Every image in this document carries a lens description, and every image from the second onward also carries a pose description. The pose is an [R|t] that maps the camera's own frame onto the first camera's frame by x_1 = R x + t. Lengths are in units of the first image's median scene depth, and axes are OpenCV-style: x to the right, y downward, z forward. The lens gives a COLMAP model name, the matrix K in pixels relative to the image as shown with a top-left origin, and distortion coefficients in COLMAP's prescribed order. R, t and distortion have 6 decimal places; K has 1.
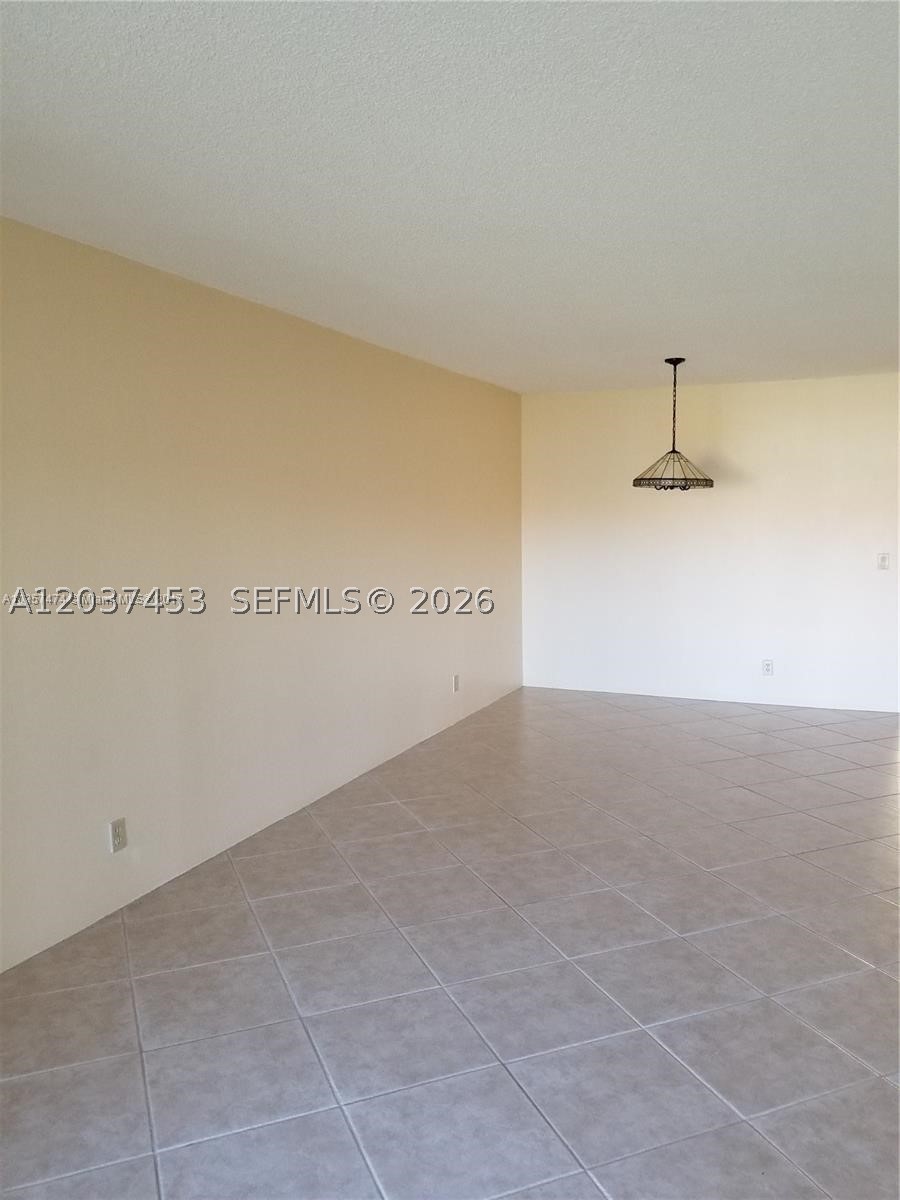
lens RADIAL K [[919.3, 0, 454.9], [0, 919.3, 576.4], [0, 0, 1]] dist [0.053914, -0.077759]
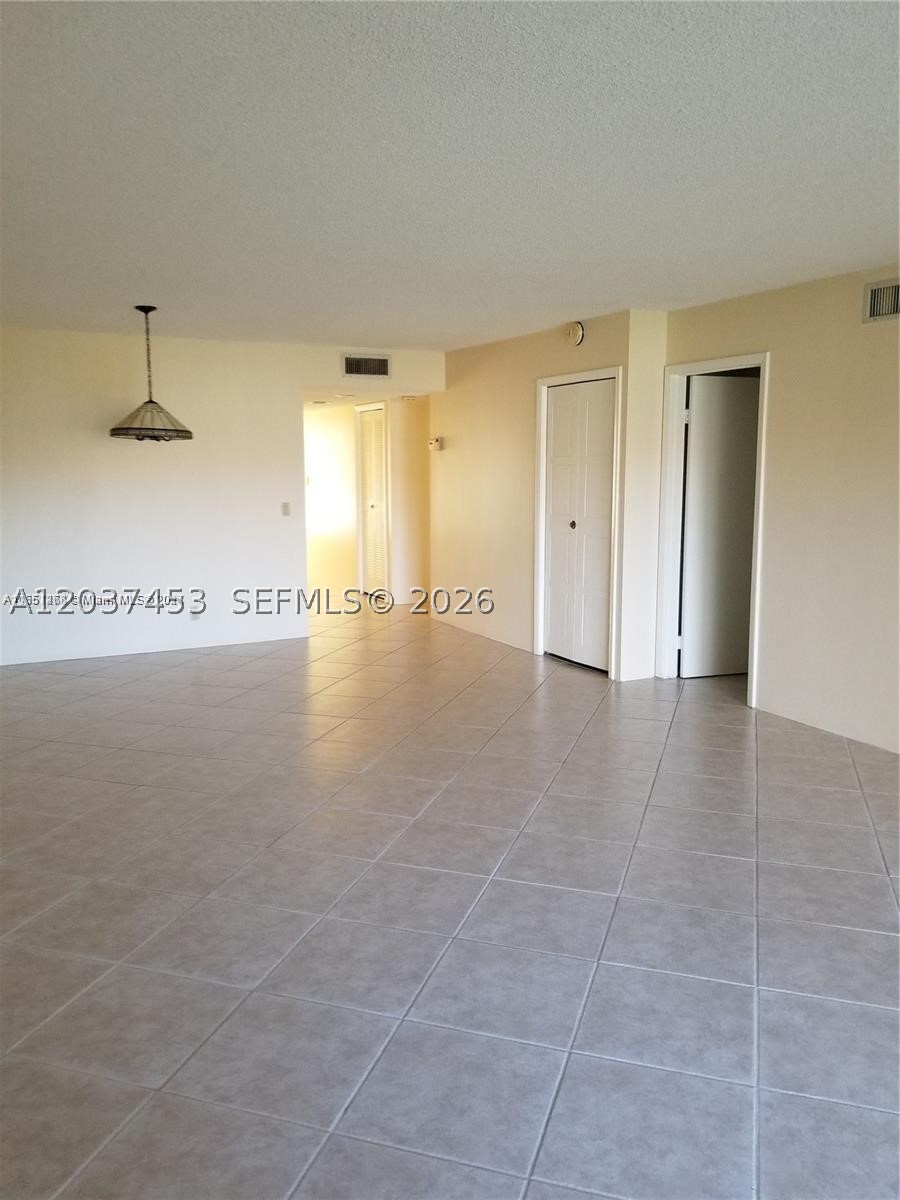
lens RADIAL K [[919.3, 0, 454.9], [0, 919.3, 576.4], [0, 0, 1]] dist [0.053914, -0.077759]
pose [[0.667243, -0.090224, 0.739355, -0.621229], [0.058498, 0.995918, 0.068740, 0.004284], [-0.742539, -0.002615, 0.669797, 0.198333]]
